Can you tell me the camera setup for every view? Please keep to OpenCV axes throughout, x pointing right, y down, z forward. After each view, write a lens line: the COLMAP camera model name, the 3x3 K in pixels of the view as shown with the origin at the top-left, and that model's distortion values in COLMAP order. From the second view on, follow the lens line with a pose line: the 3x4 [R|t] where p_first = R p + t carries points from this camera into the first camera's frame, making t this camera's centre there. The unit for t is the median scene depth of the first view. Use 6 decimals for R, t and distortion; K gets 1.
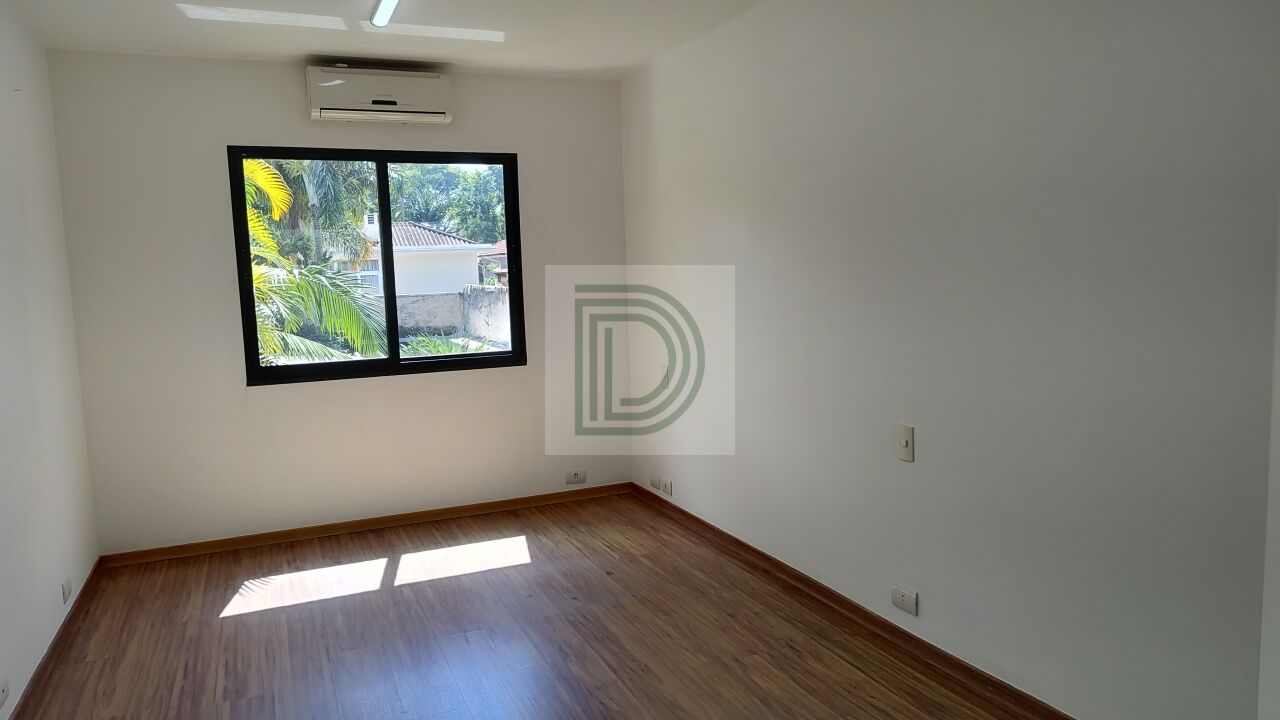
lens RADIAL K [[879.0, 0, 640.0], [0, 879.0, 360.0], [0, 0, 1]] dist [0.006681, 0.002331]
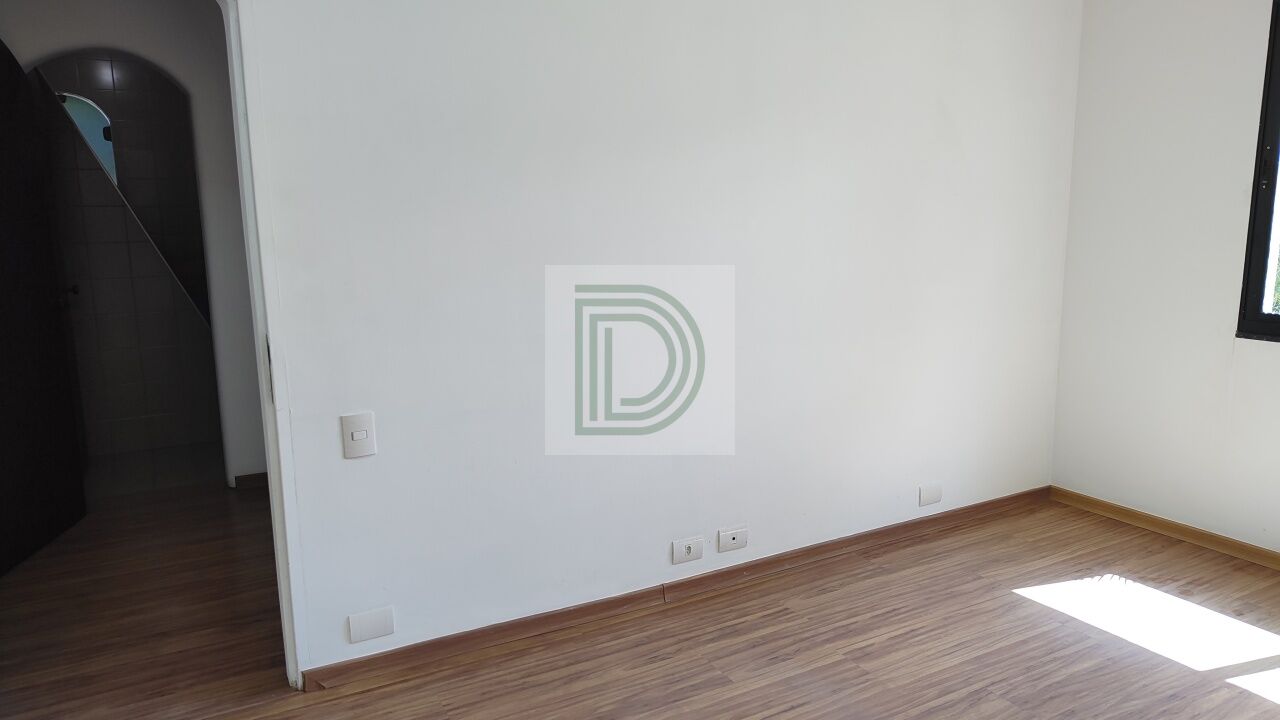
lens RADIAL K [[879.0, 0, 640.0], [0, 879.0, 360.0], [0, 0, 1]] dist [0.006681, 0.002331]
pose [[0.103762, 0.201329, -0.974012, 0.287916], [-0.093634, 0.976926, 0.191957, -0.059905], [0.990185, 0.071283, 0.120220, 0.551601]]
